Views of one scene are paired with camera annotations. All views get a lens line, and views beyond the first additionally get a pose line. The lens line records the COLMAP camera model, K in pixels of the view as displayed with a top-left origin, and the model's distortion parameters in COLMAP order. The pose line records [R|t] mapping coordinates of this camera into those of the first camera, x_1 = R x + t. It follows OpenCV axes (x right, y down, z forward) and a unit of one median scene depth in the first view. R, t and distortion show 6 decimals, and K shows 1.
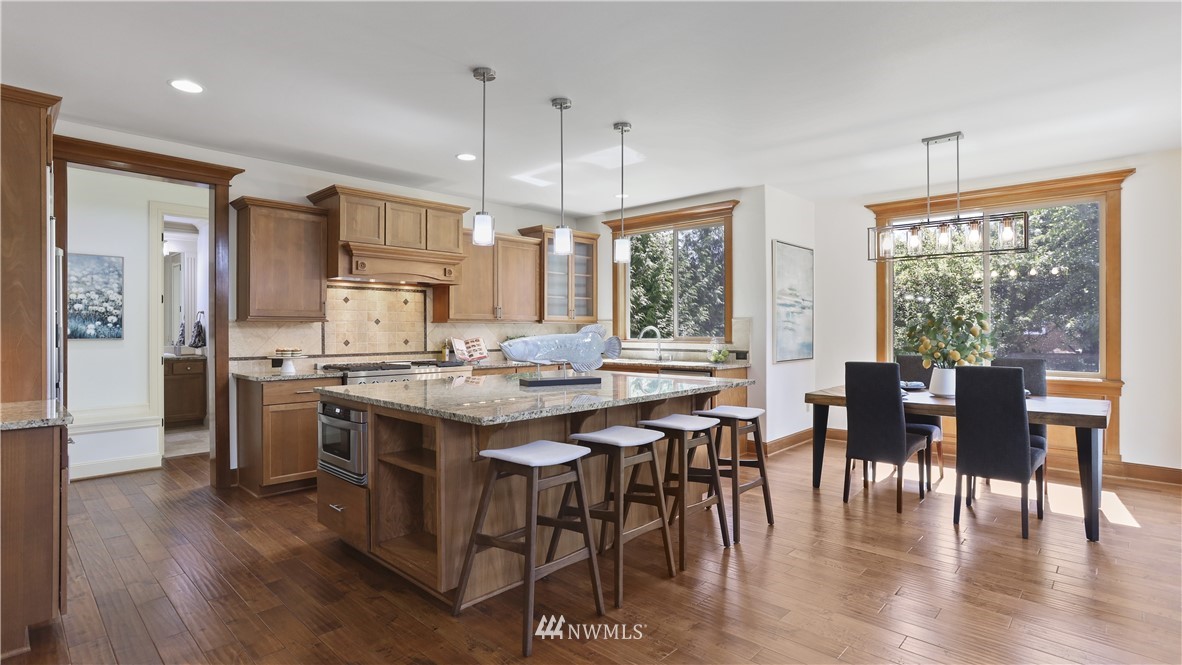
lens RADIAL K [[571.6, 0, 590.0], [0, 571.6, 327.2], [0, 0, 1]] dist [-0.057872, 0.026031]
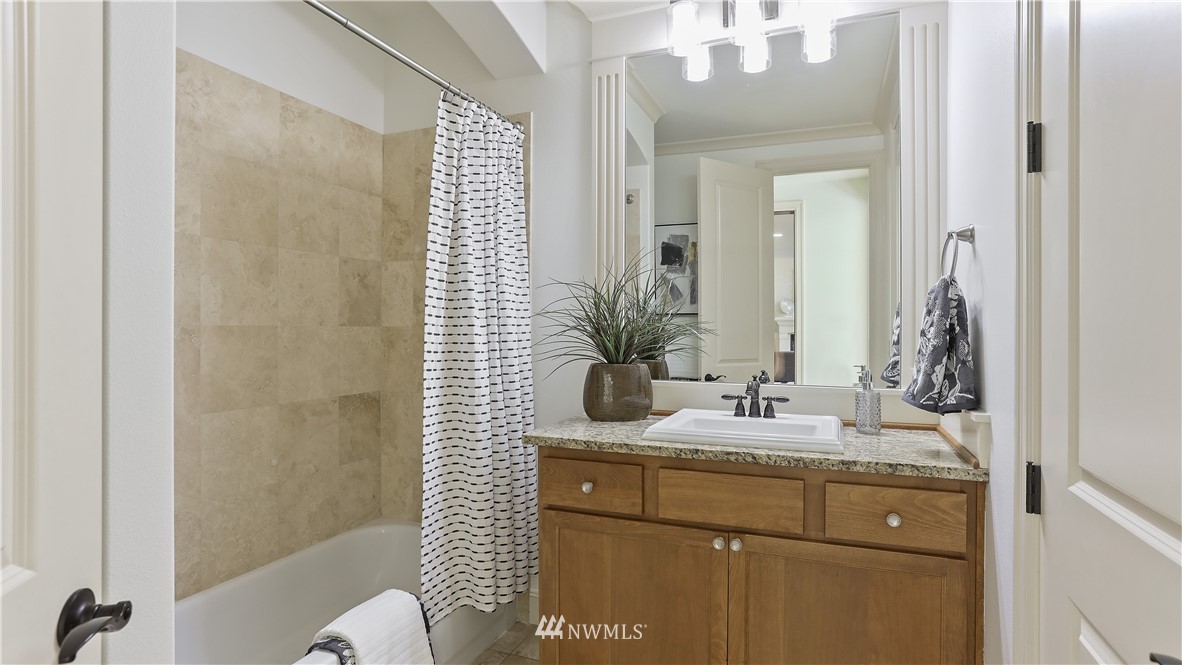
lens RADIAL K [[571.6, 0, 590.0], [0, 571.6, 327.2], [0, 0, 1]] dist [-0.057872, 0.026031]
pose [[0.346876, 0.003337, -0.937905, -0.556967], [-0.001305, 0.999994, 0.003075, 0.005993], [0.937910, 0.000157, 0.346878, 0.810874]]
